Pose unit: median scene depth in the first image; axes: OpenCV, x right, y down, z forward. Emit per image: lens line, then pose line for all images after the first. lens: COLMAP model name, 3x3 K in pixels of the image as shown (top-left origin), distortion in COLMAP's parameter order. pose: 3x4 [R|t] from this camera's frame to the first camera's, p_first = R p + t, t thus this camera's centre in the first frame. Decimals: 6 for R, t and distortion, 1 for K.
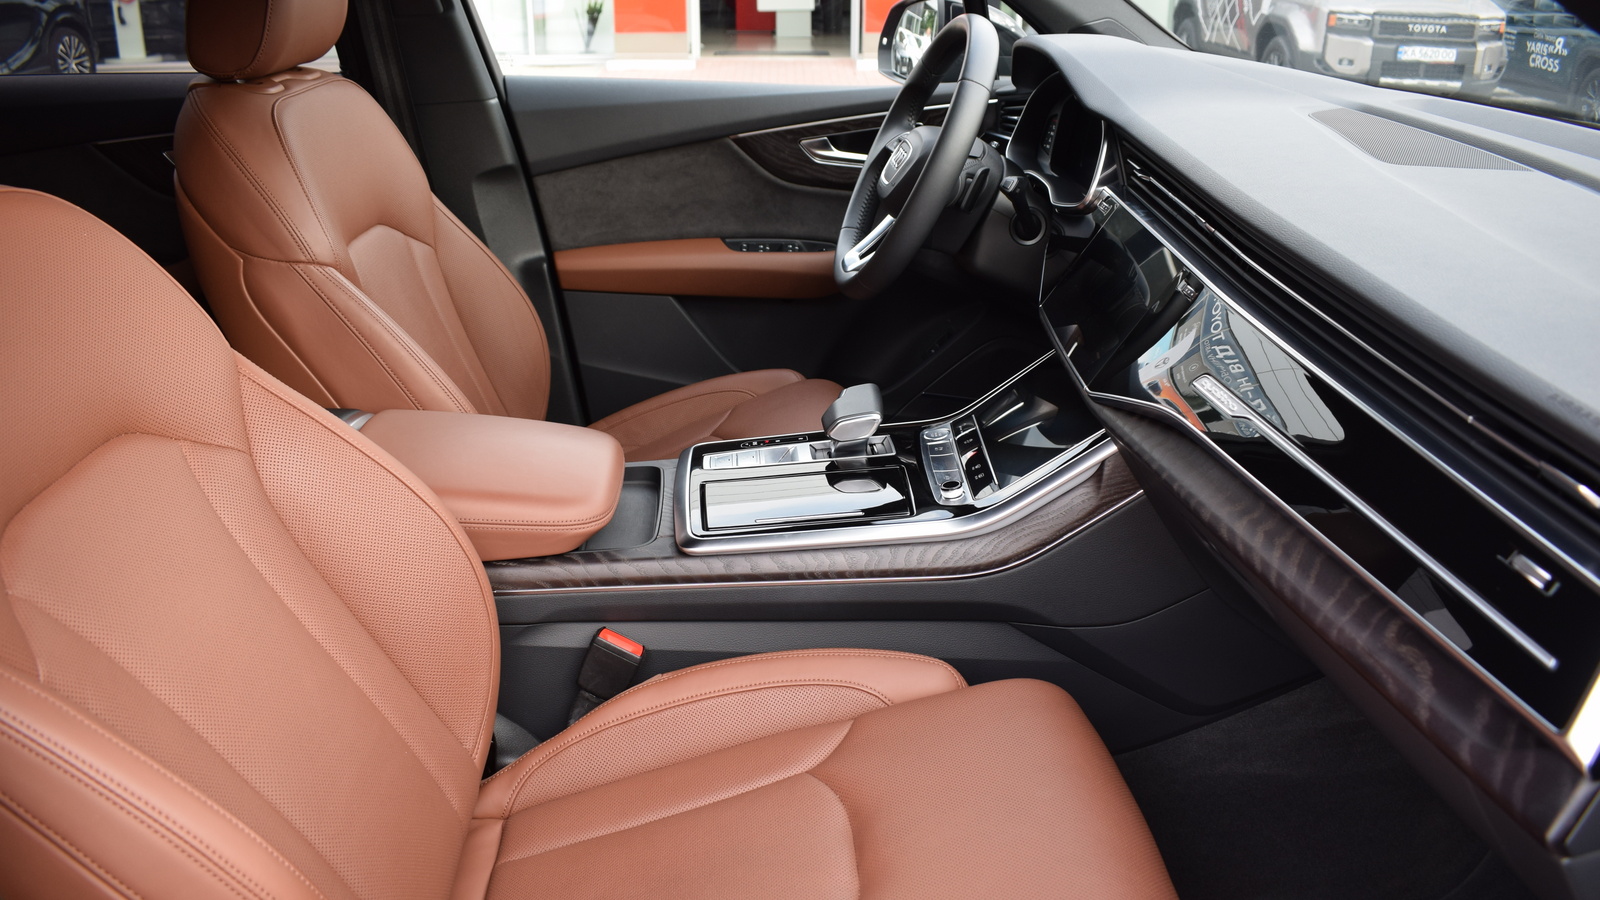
lens RADIAL K [[1256.6, 0, 813.4], [0, 1256.6, 450.0], [0, 0, 1]] dist [-0.118203, 0.040317]
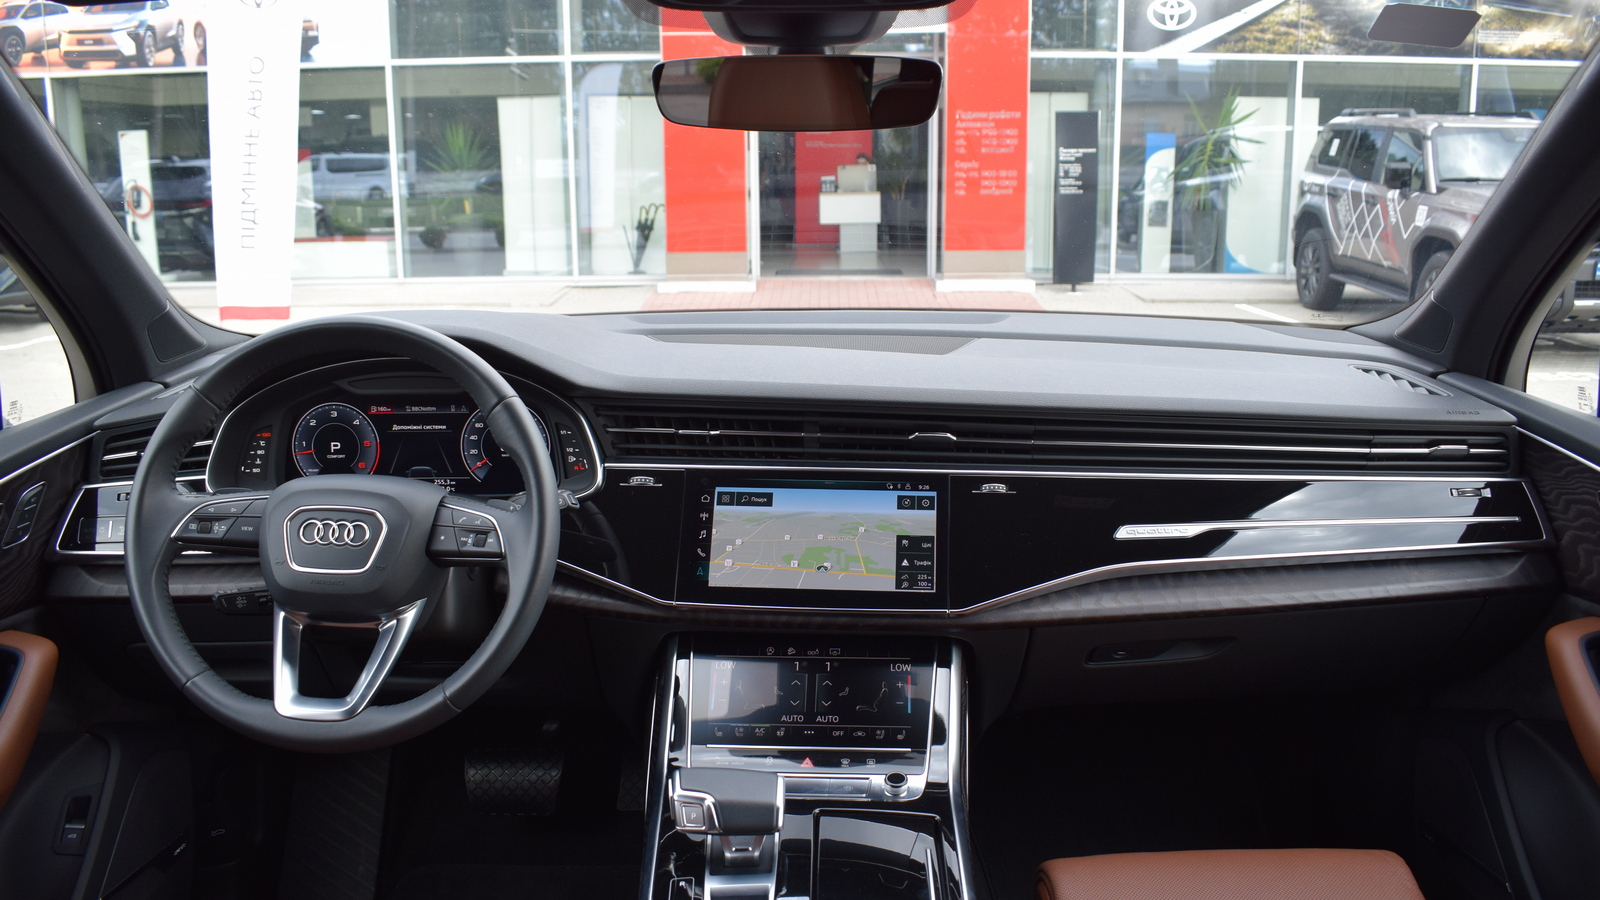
lens RADIAL K [[1276.2, 0, 810.6], [0, 1276.2, 449.9], [0, 0, 1]] dist [-0.100653, 0.016289]
pose [[0.999133, -0.003951, -0.041439, -0.020311], [-0.002665, 0.987371, -0.158401, -0.054352], [0.041541, 0.158374, 0.986505, 0.126510]]
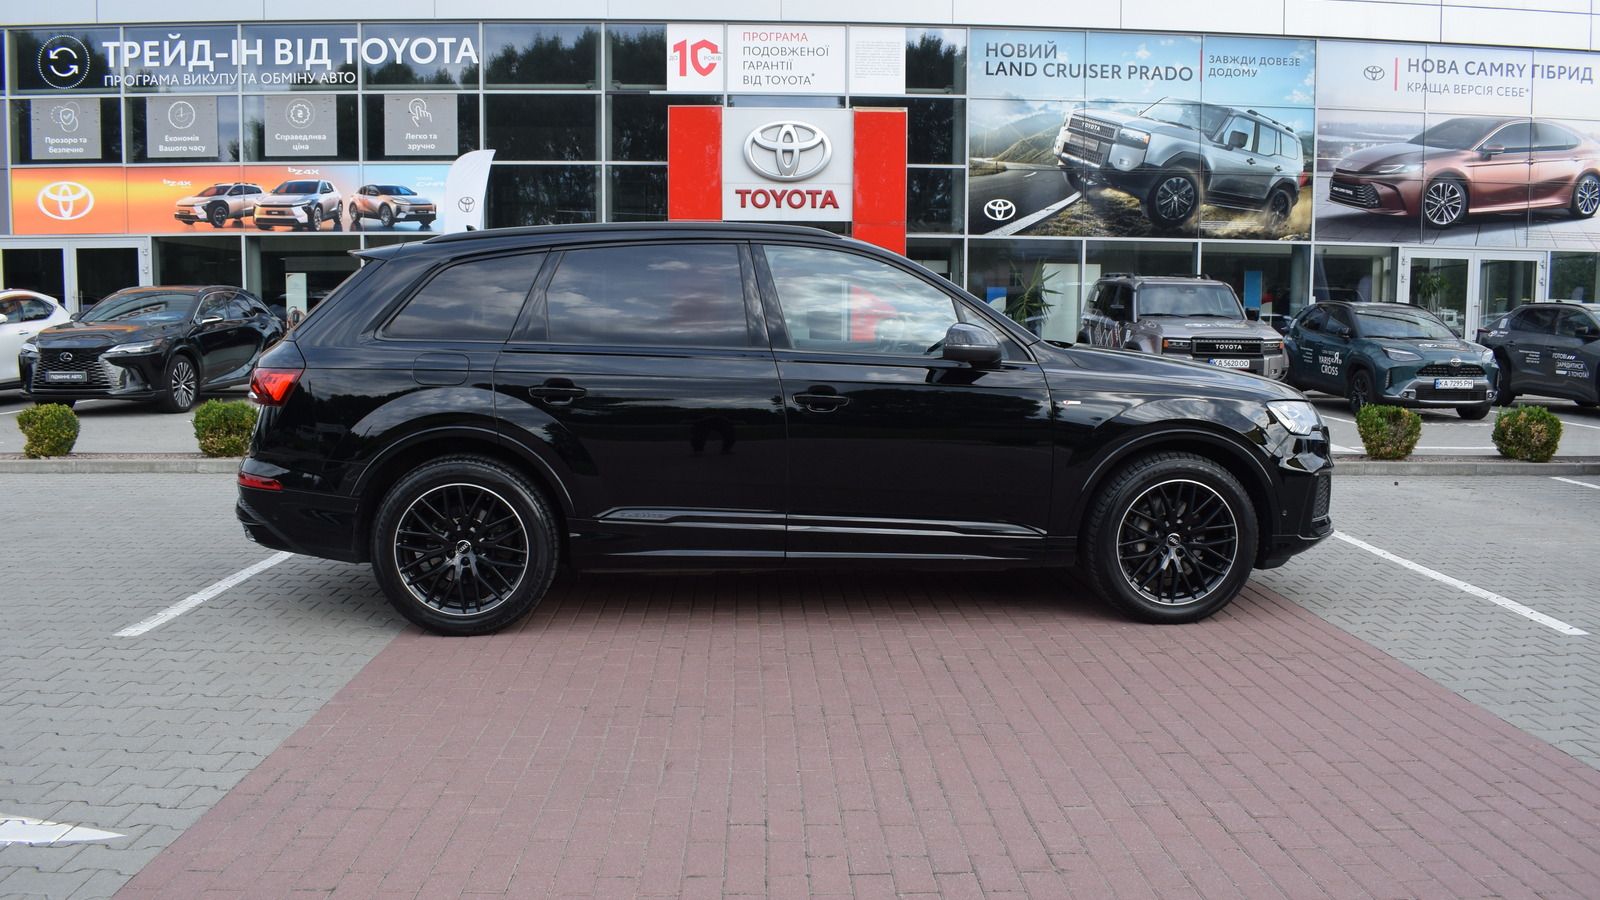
lens RADIAL K [[1250.8, 0, 810.6], [0, 1250.8, 452.1], [0, 0, 1]] dist [-0.096434, 0.019289]
pose [[0.999887, -0.001771, 0.014896, -0.028268], [0.005644, 0.964469, -0.264137, 0.142354], [-0.013899, 0.264191, 0.964370, -0.348653]]
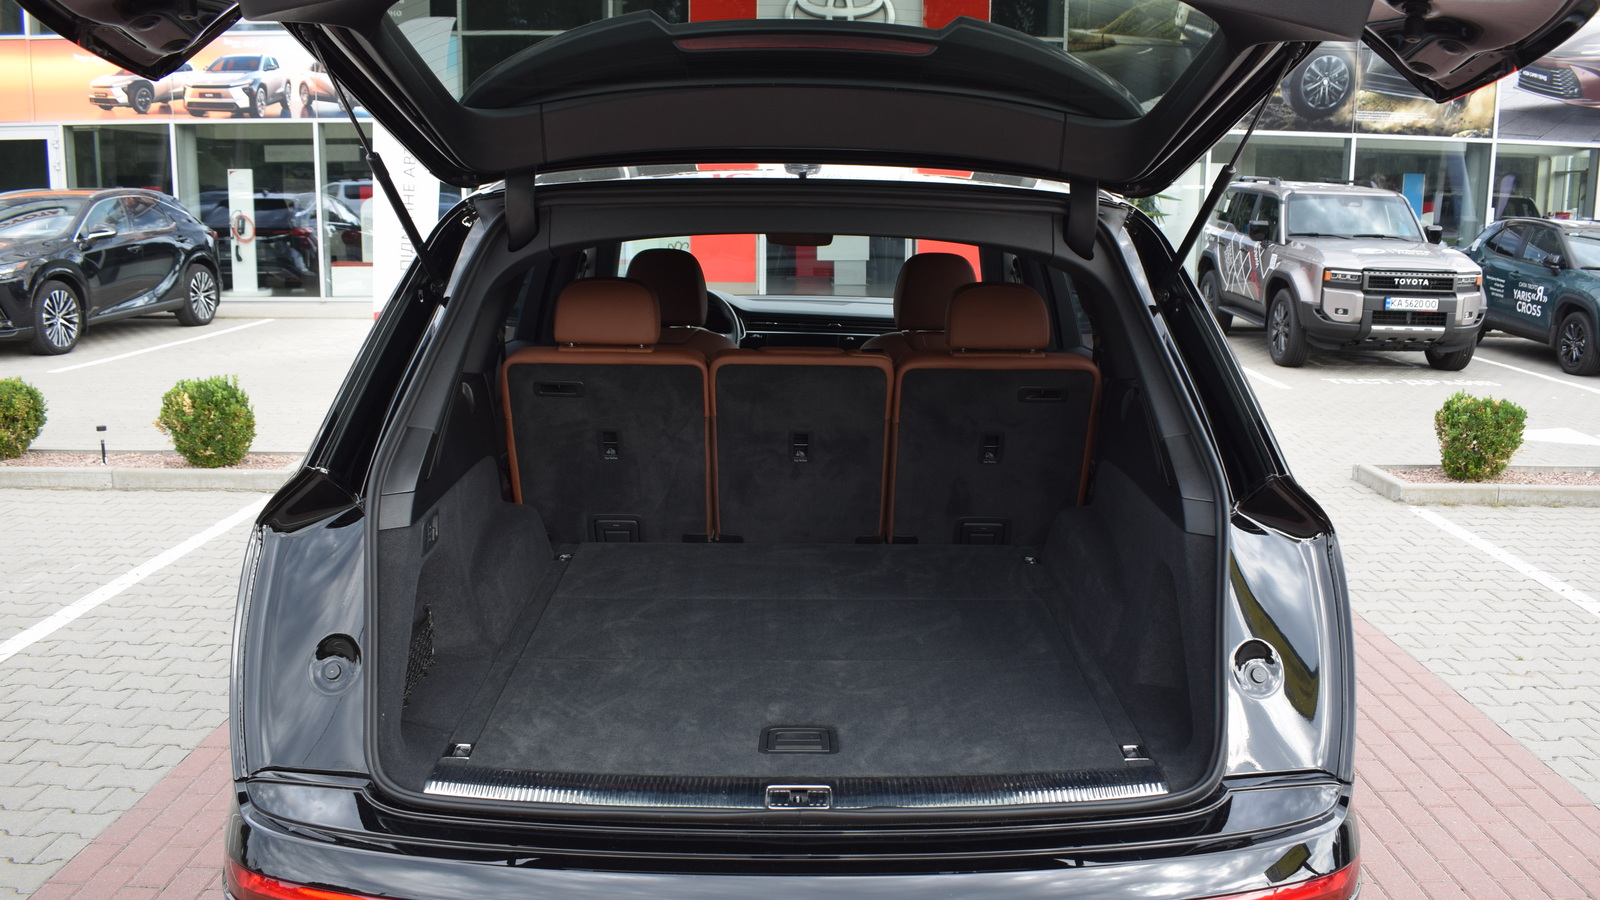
lens RADIAL K [[1304.3, 0, 845.0], [0, 1304.3, 449.0], [0, 0, 1]] dist [-0.091941, 0.008896]
pose [[0.999873, 0.009954, -0.012432, -0.007689], [-0.012119, 0.982019, -0.188395, 0.031297], [0.010333, 0.188522, 0.982015, -0.127120]]
